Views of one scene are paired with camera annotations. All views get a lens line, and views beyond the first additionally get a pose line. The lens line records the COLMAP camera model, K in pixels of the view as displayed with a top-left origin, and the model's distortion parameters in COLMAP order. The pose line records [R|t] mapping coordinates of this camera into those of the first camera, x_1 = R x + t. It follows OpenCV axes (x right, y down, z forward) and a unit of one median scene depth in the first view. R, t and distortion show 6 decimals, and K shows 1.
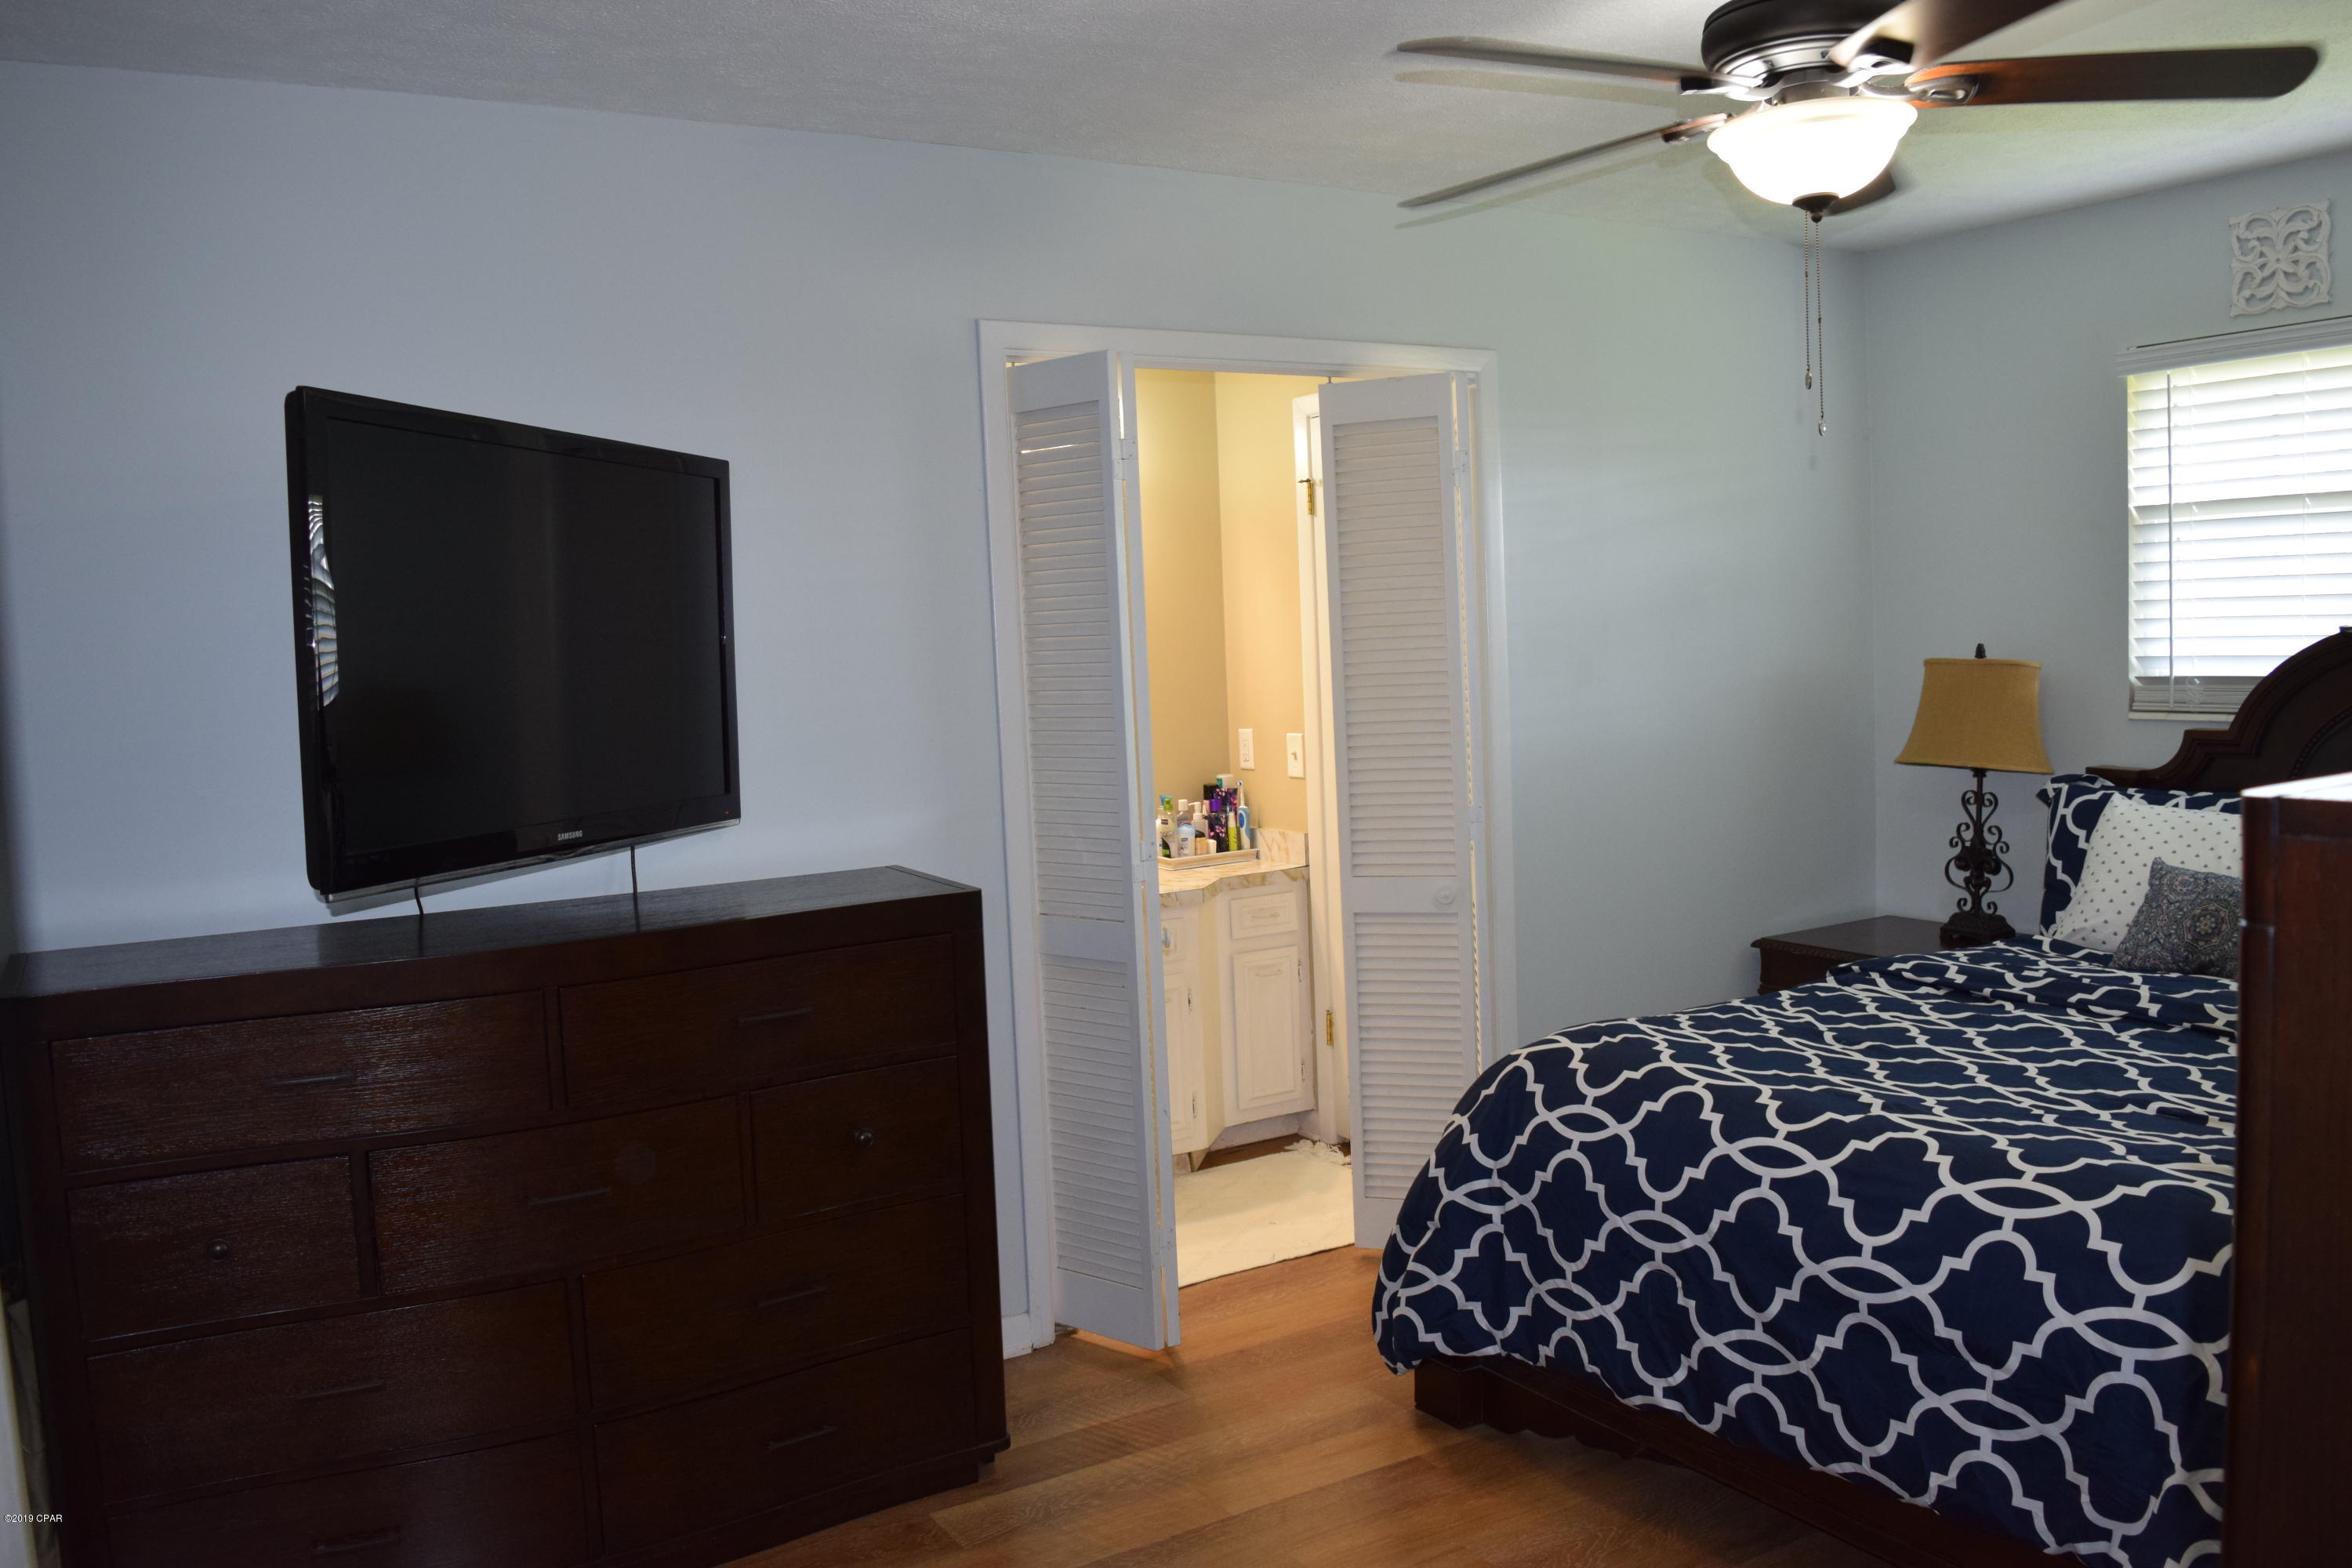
lens RADIAL K [[1856.6, 0, 1177.4], [0, 1856.6, 785.3], [0, 0, 1]] dist [-0.093654, 0.019598]
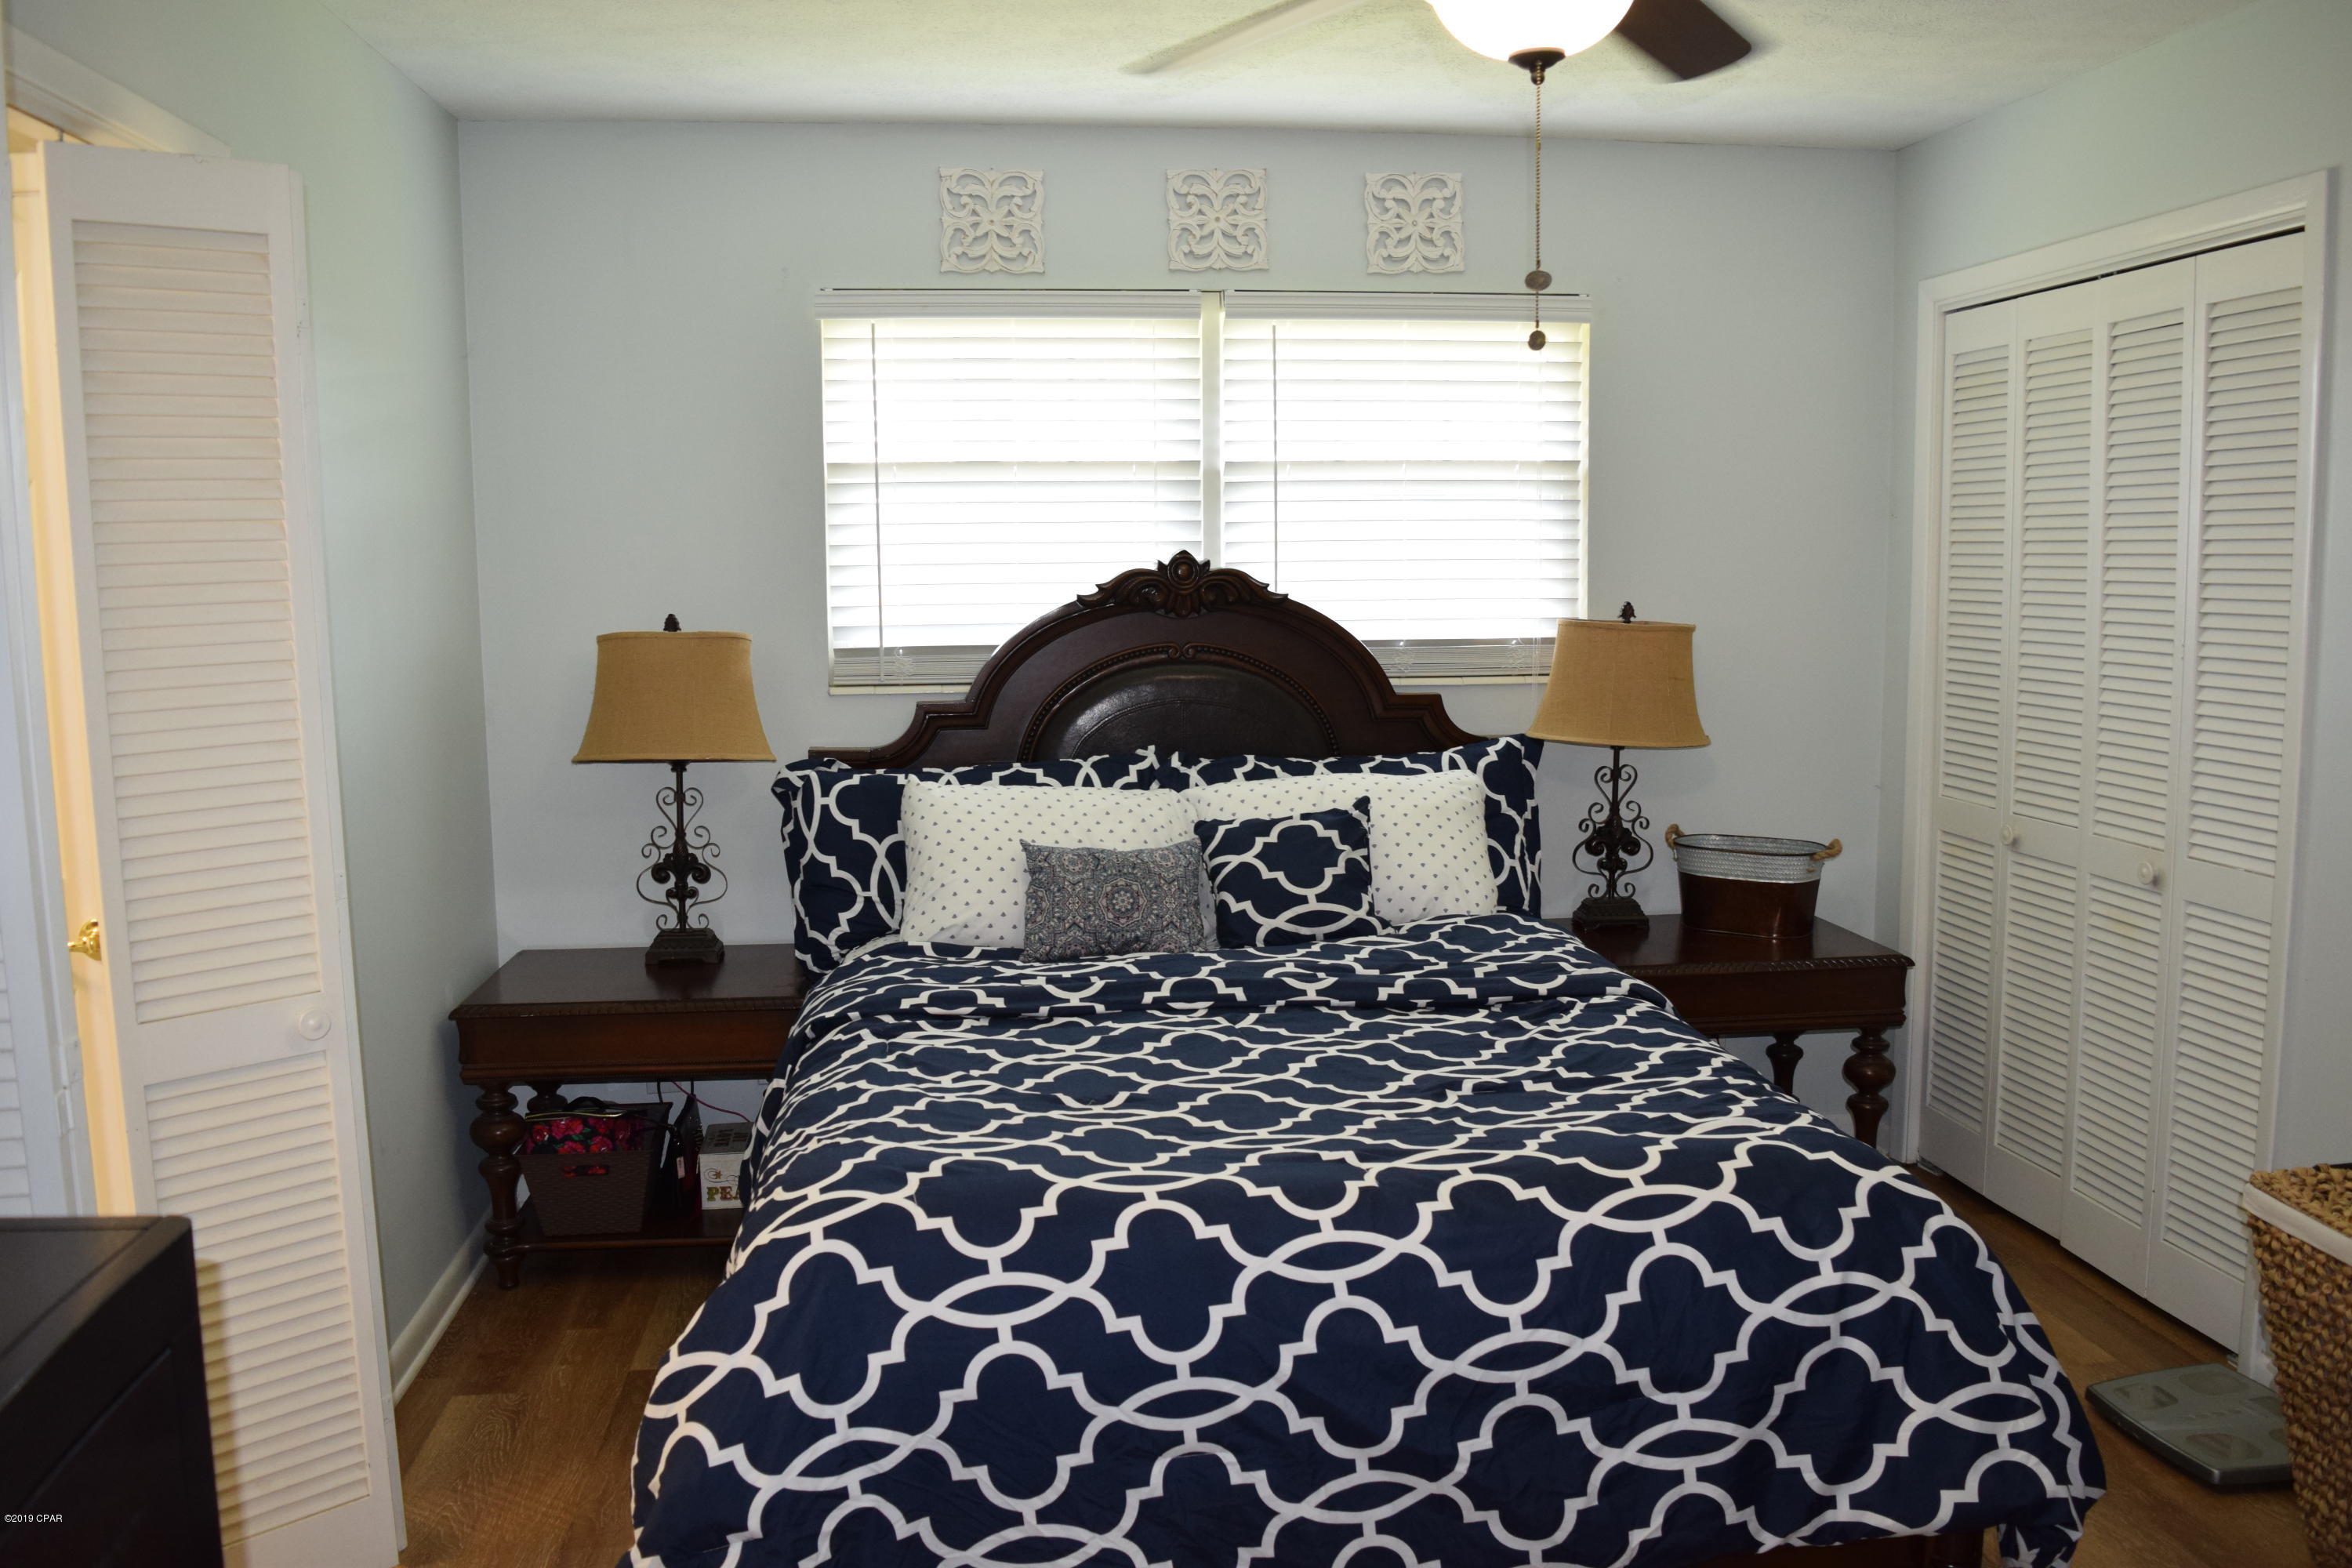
lens RADIAL K [[1856.6, 0, 1182.0], [0, 1856.6, 784.8], [0, 0, 1]] dist [-0.093654, 0.019598]
pose [[0.406363, -0.078974, 0.910292, -0.284245], [0.069235, 0.996055, 0.055507, -0.033845], [-0.911085, 0.040468, 0.410228, 0.496345]]
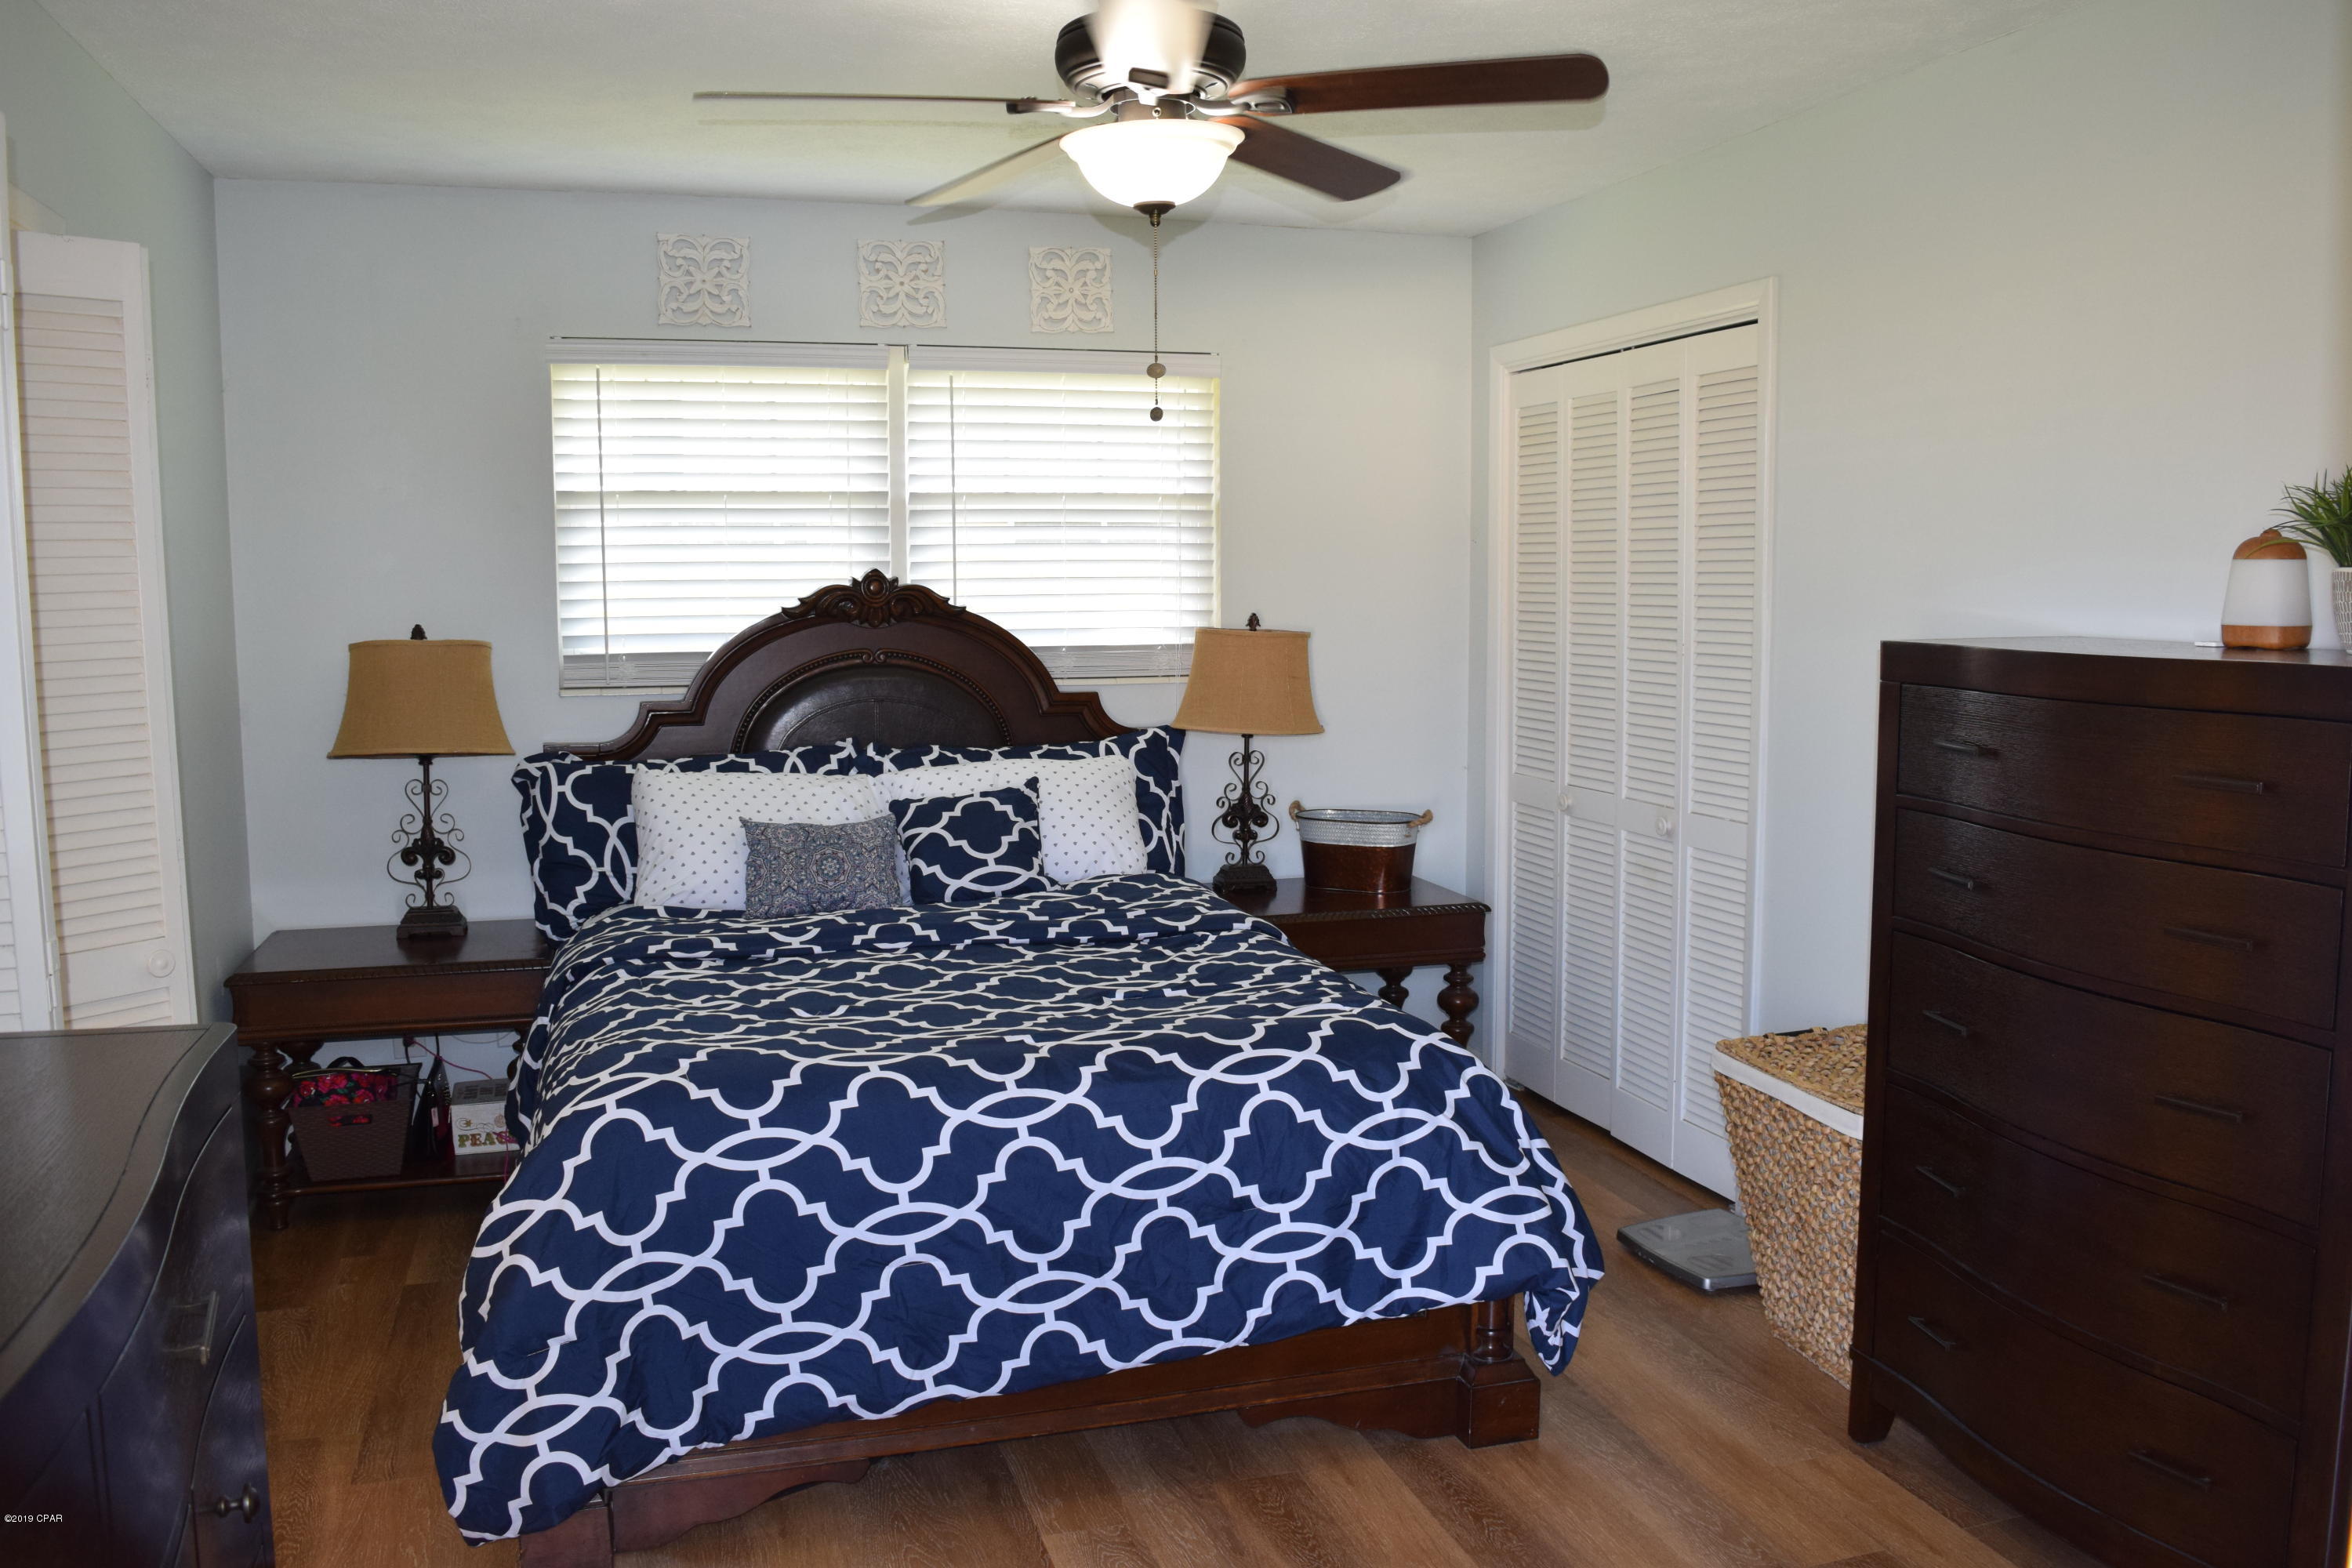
lens RADIAL K [[1856.6, 0, 1185.1], [0, 1856.6, 786.1], [0, 0, 1]] dist [-0.093654, 0.019598]
pose [[0.236562, -0.074524, 0.968754, -0.448730], [0.075270, 0.995463, 0.058198, -0.021830], [-0.968696, 0.059151, 0.241098, 0.442157]]
